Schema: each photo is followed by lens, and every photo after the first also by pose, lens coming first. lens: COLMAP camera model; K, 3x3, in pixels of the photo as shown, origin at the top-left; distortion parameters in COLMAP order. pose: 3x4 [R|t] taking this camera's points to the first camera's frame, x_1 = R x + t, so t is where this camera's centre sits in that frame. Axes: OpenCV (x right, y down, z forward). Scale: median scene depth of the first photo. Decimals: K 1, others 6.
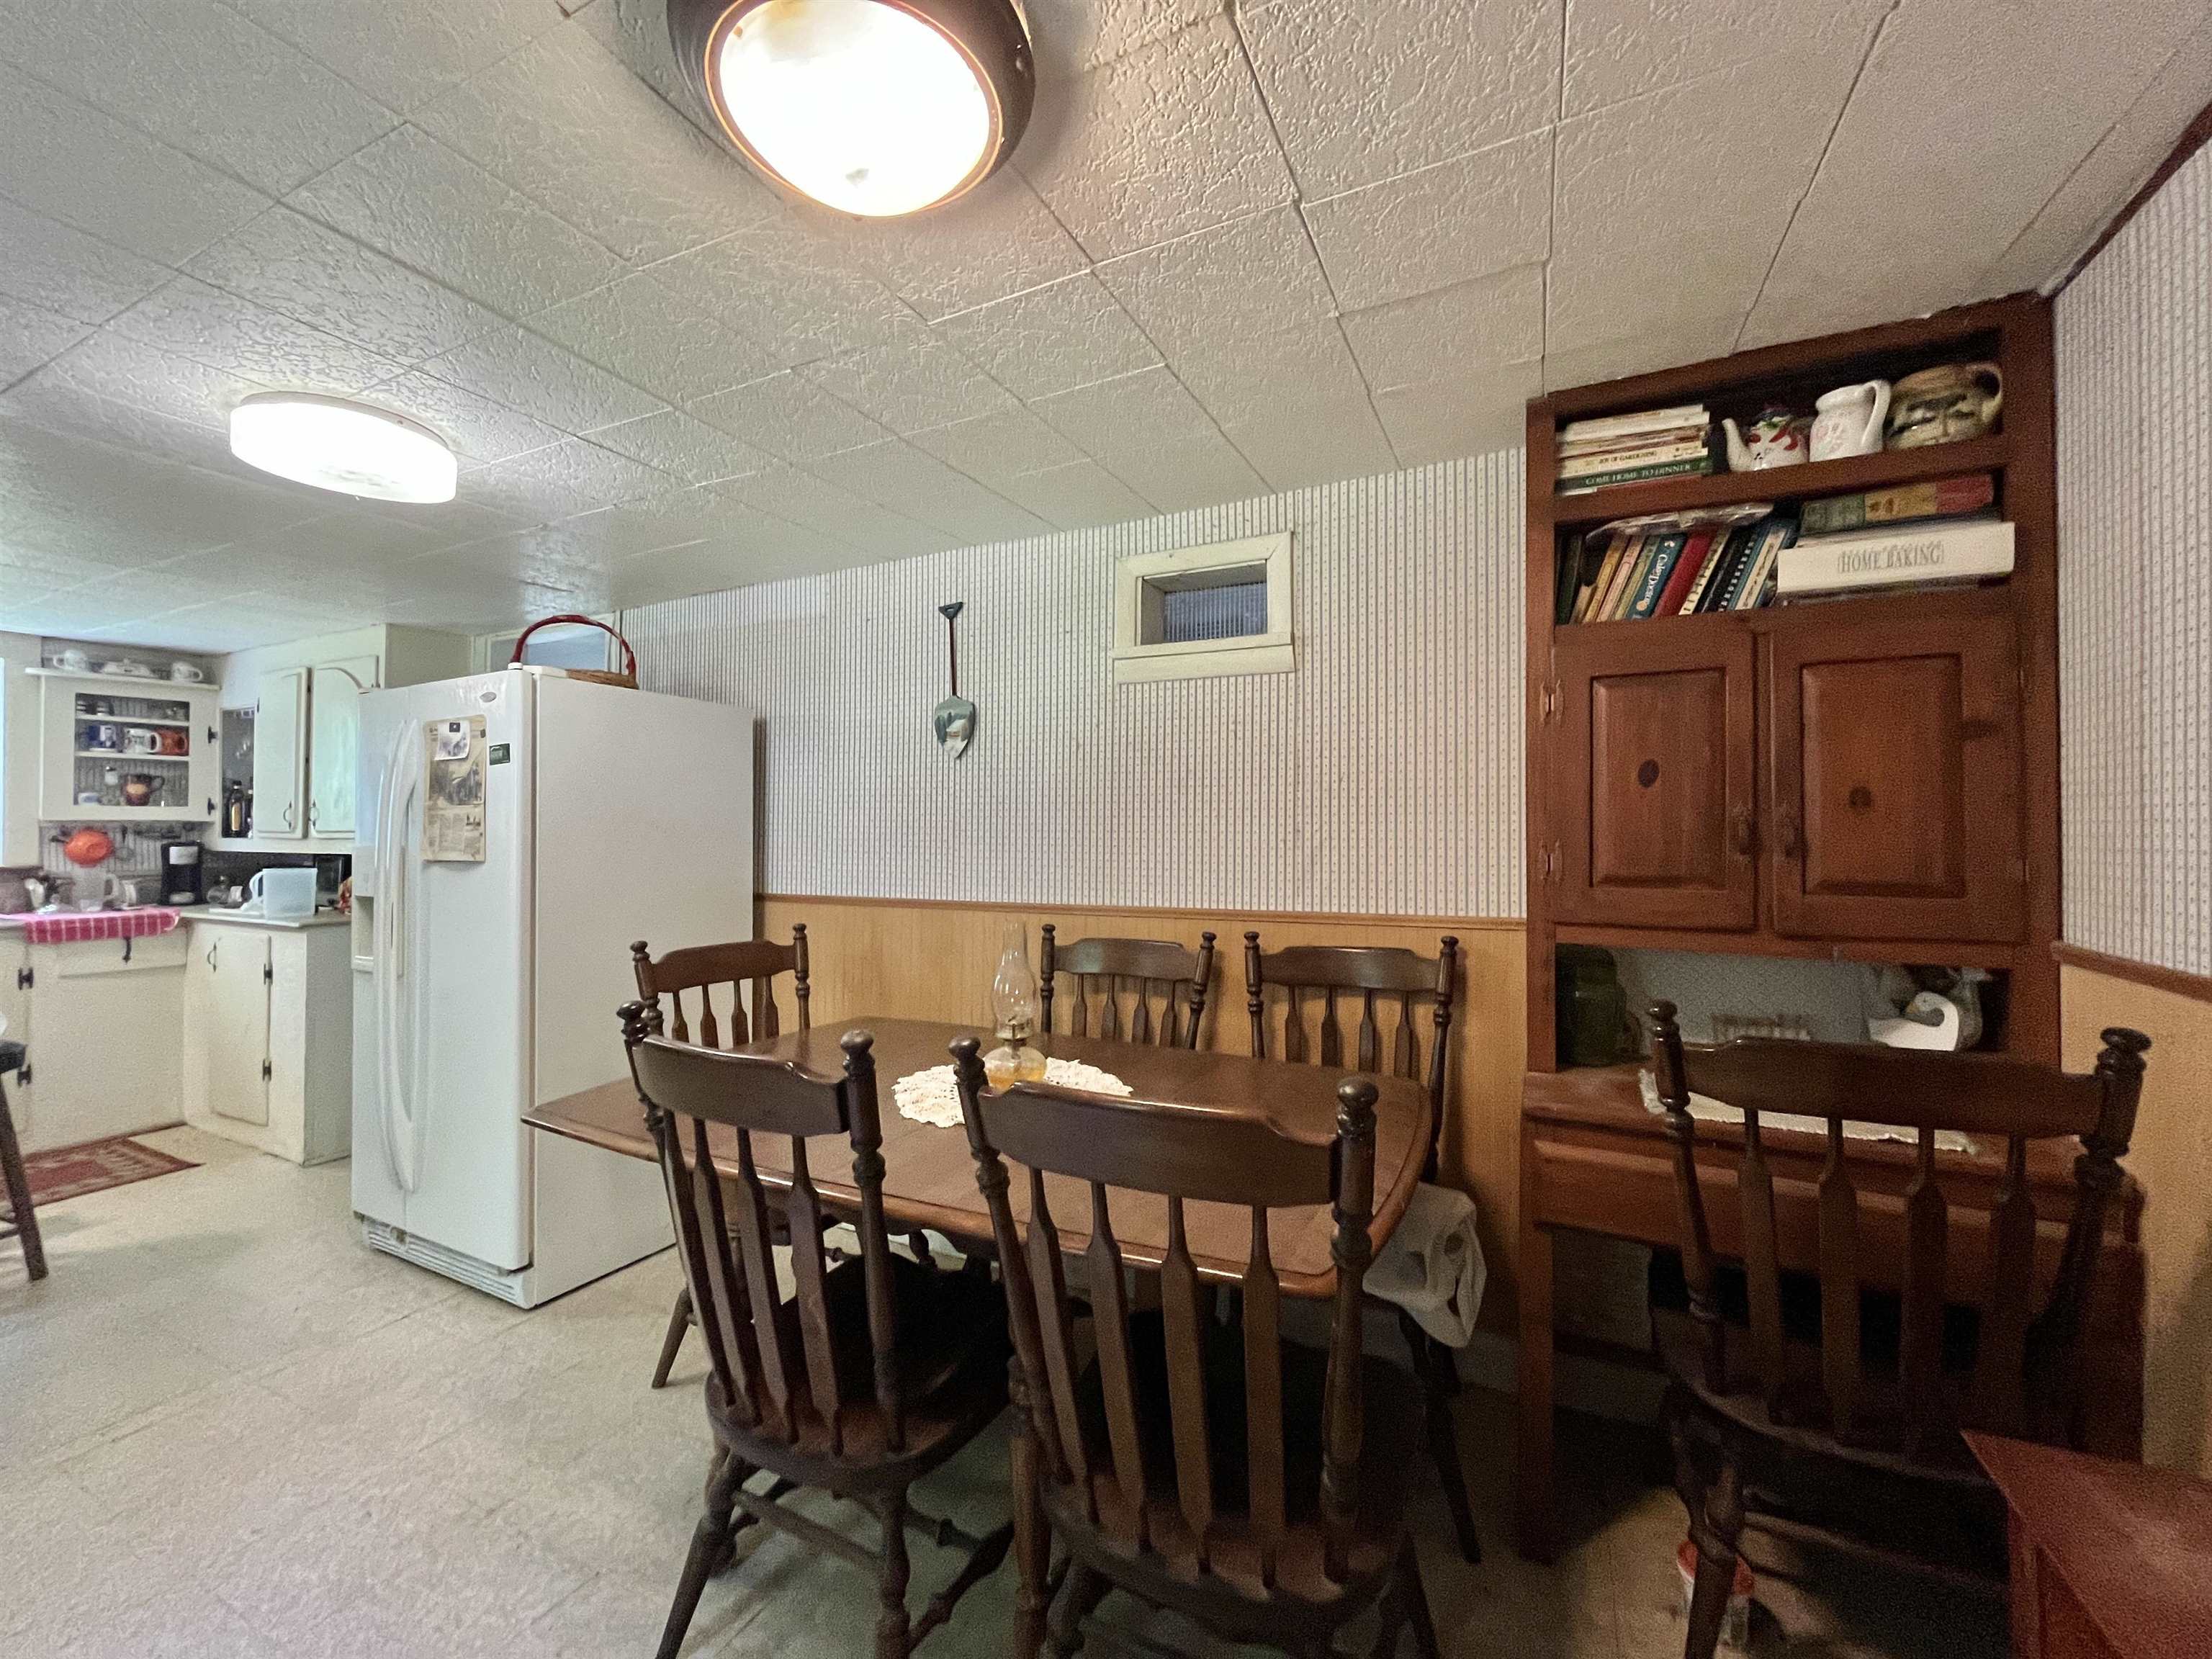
lens RADIAL K [[888.8, 0, 1106.6], [0, 888.8, 827.0], [0, 0, 1]] dist [-0.002023, -0.000551]
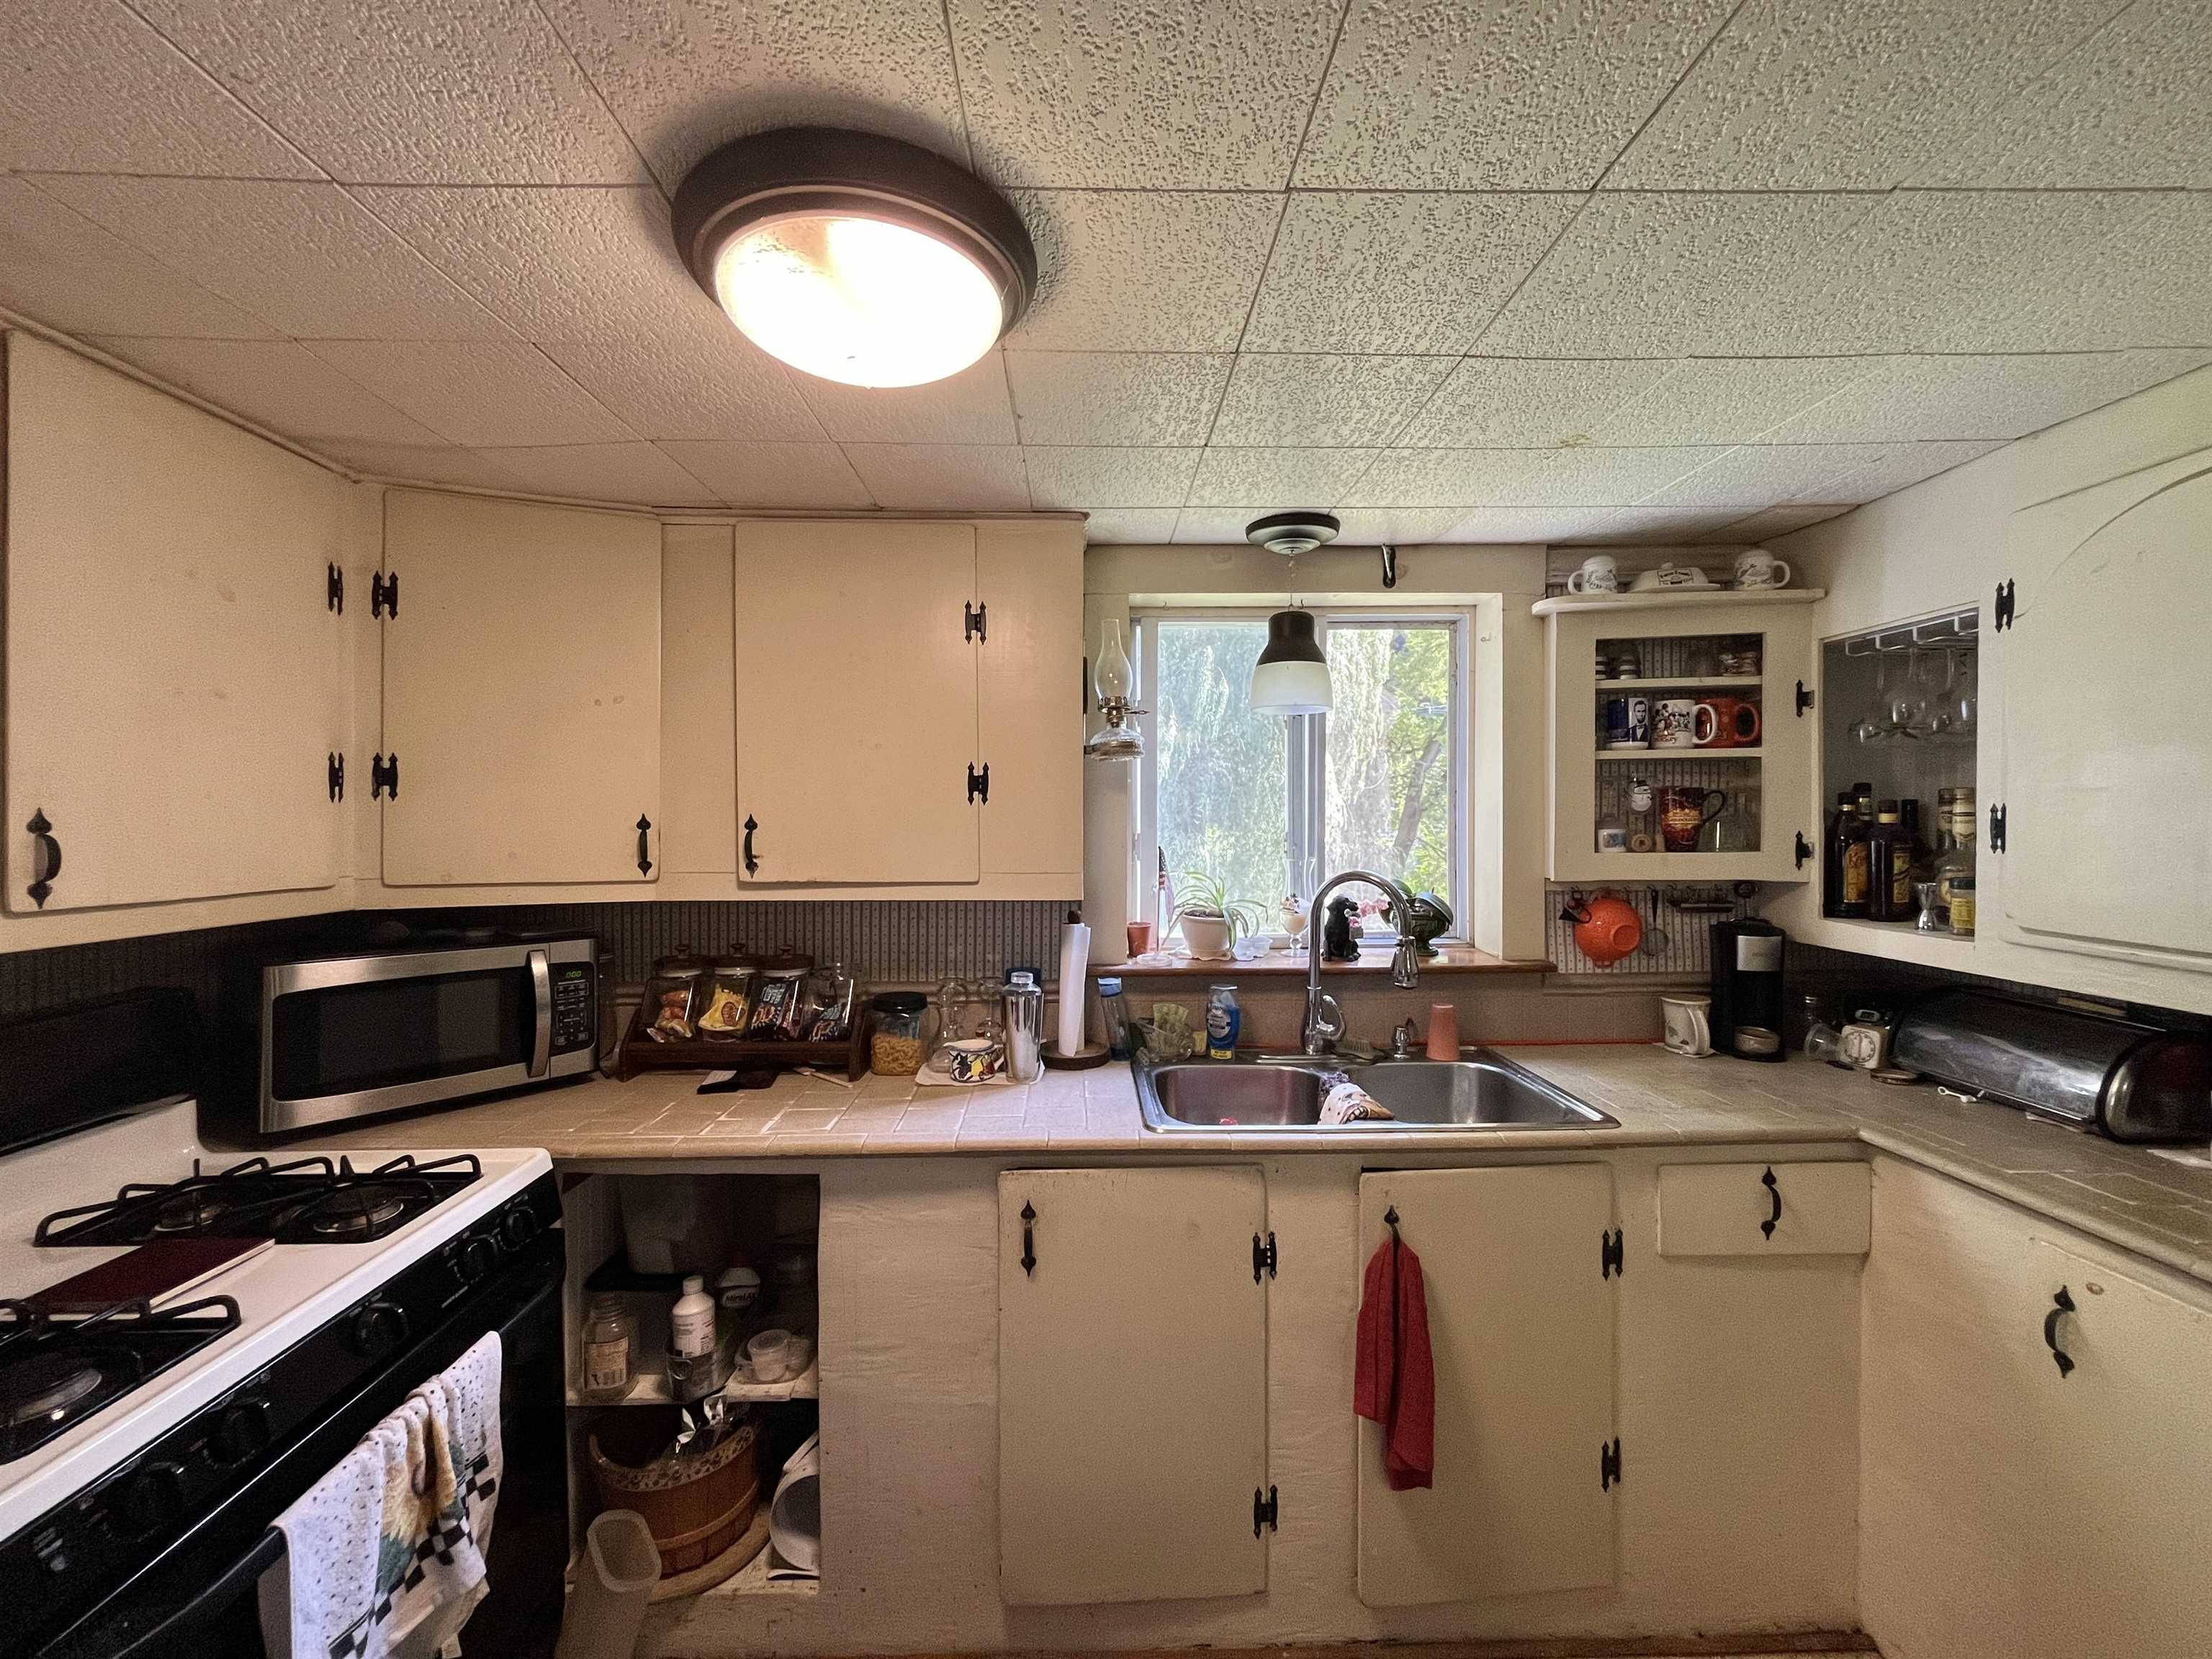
lens RADIAL K [[888.8, 0, 1106.6], [0, 888.8, 827.0], [0, 0, 1]] dist [-0.002023, -0.000551]
pose [[0.449171, 0.002228, -0.893443, -0.789970], [0.008068, 0.999946, 0.006550, -0.043759], [0.893409, -0.010150, 0.449129, 0.480967]]
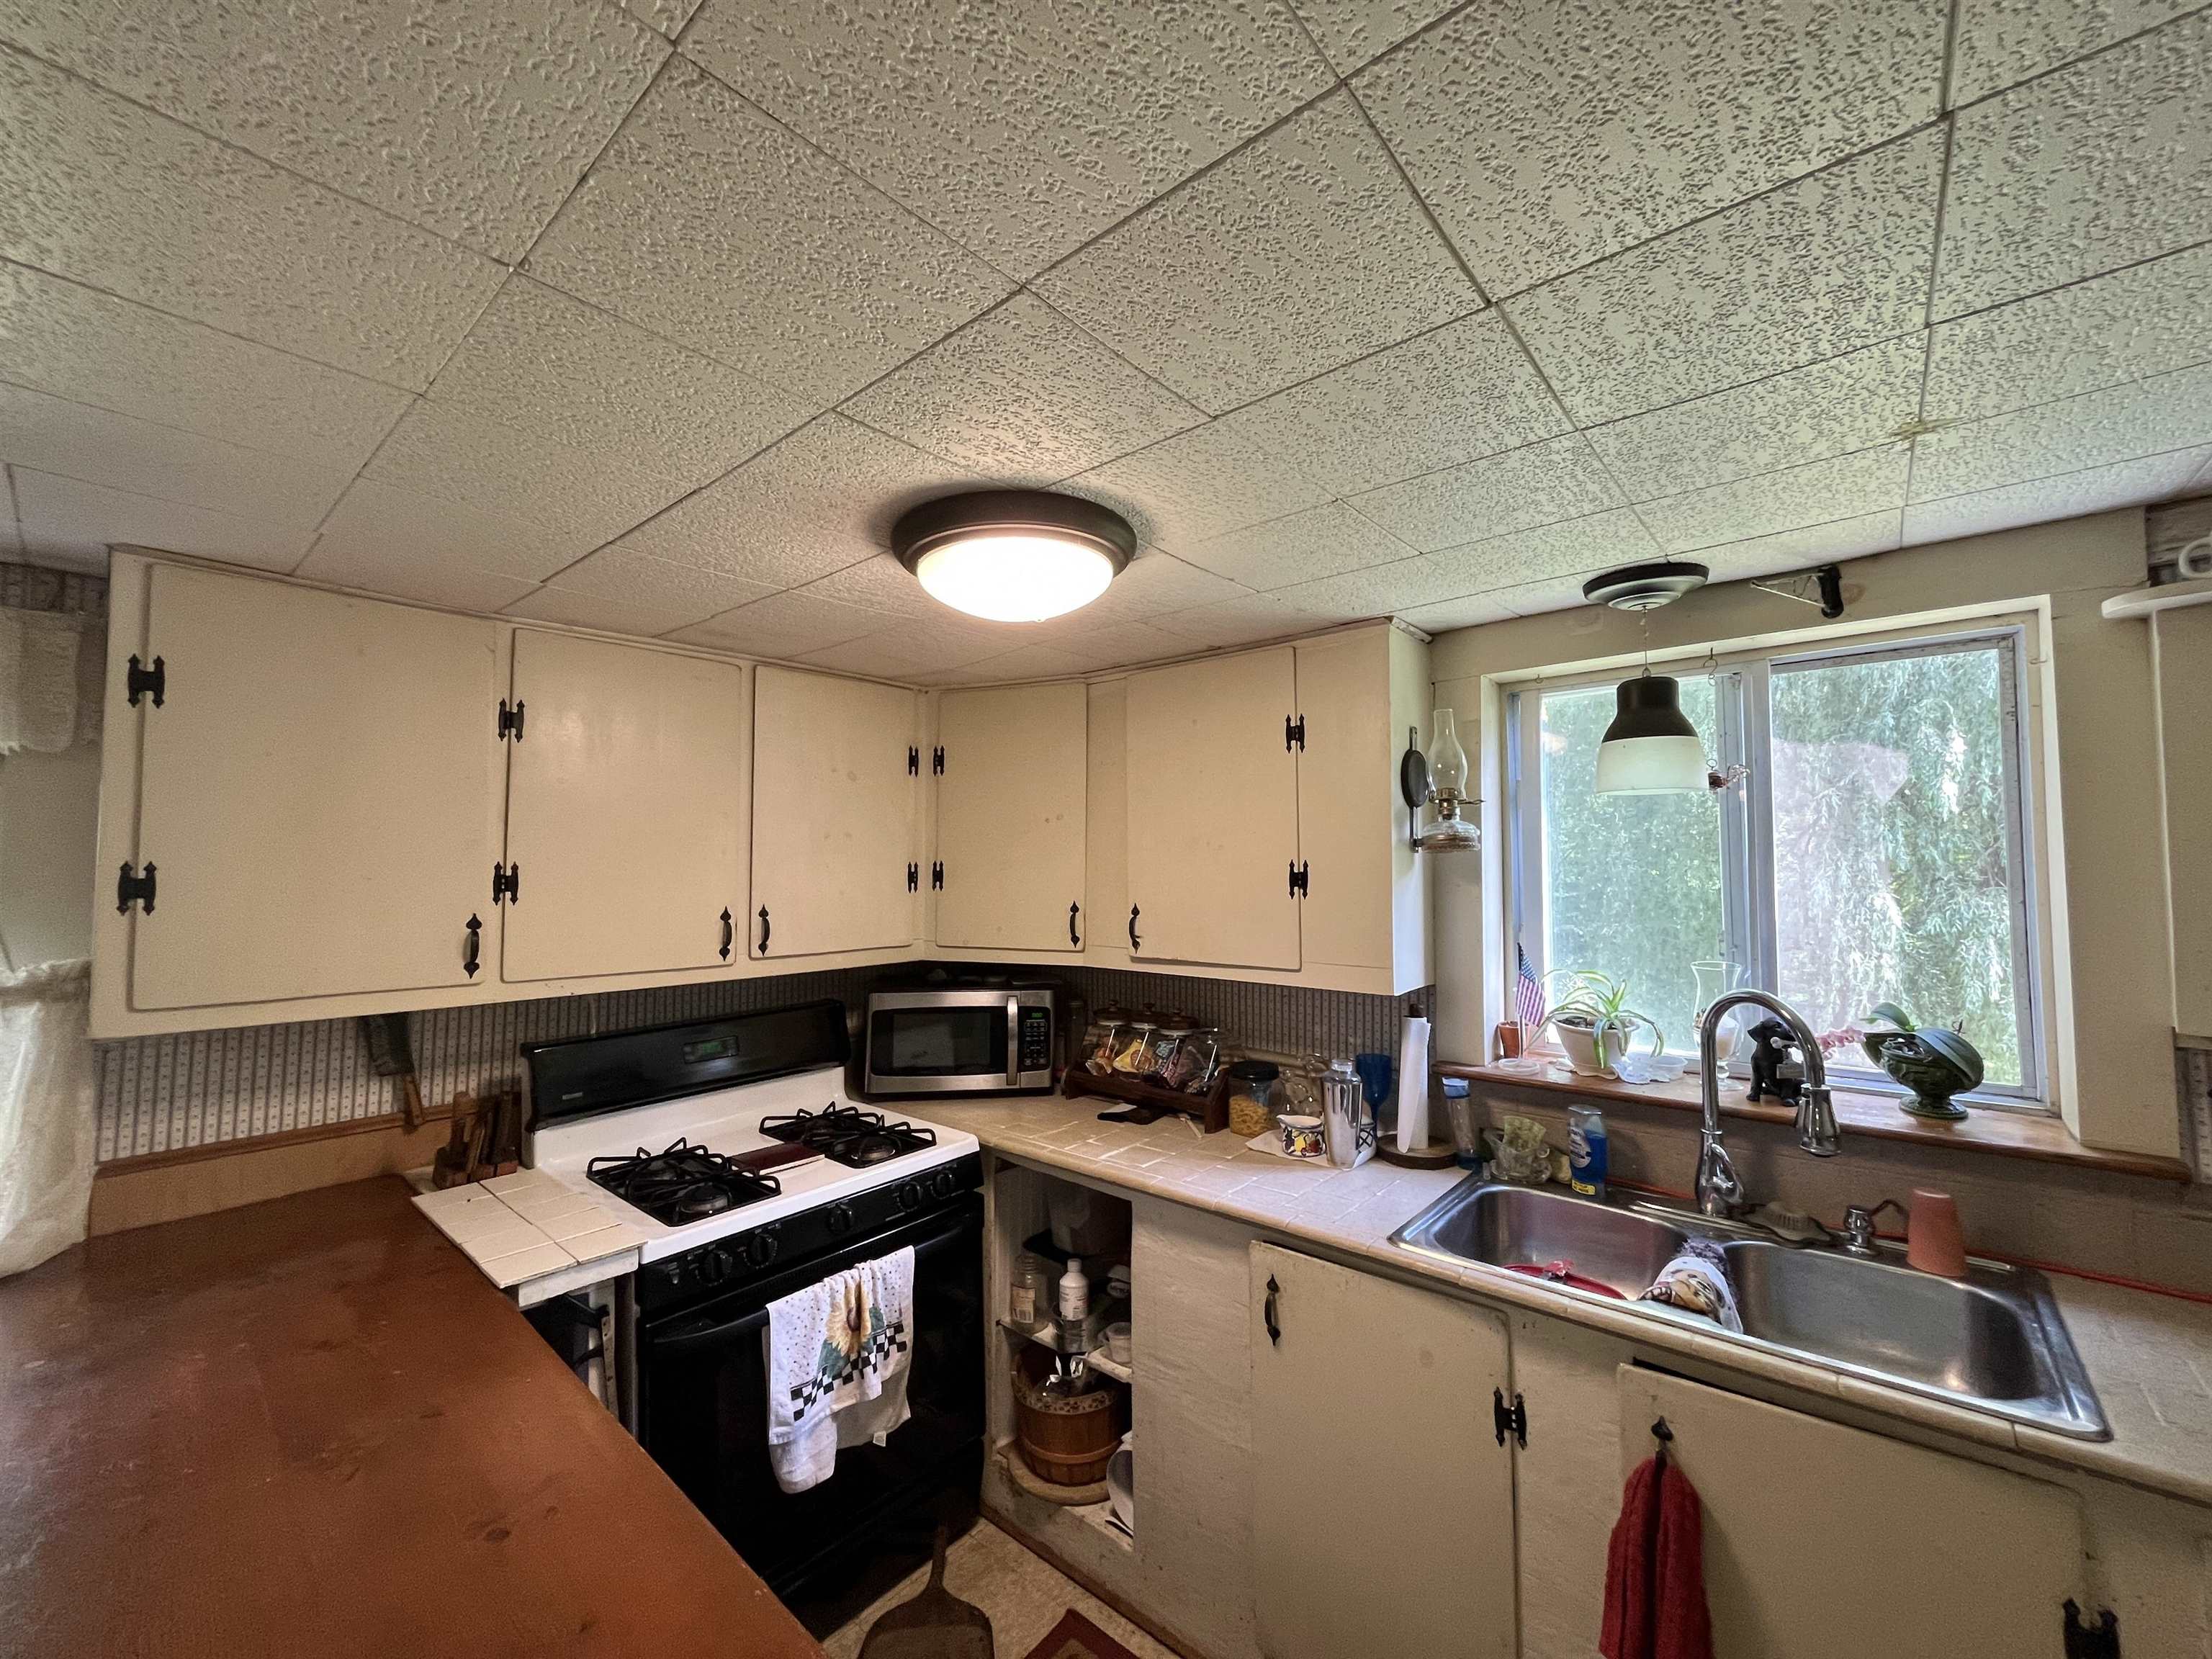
lens RADIAL K [[888.8, 0, 1106.6], [0, 888.8, 827.0], [0, 0, 1]] dist [-0.002023, -0.000551]
pose [[-0.265528, -0.044453, -0.963078, -0.717656], [0.008754, 0.998784, -0.048515, -0.069708], [0.964064, -0.021313, -0.264816, 0.655002]]
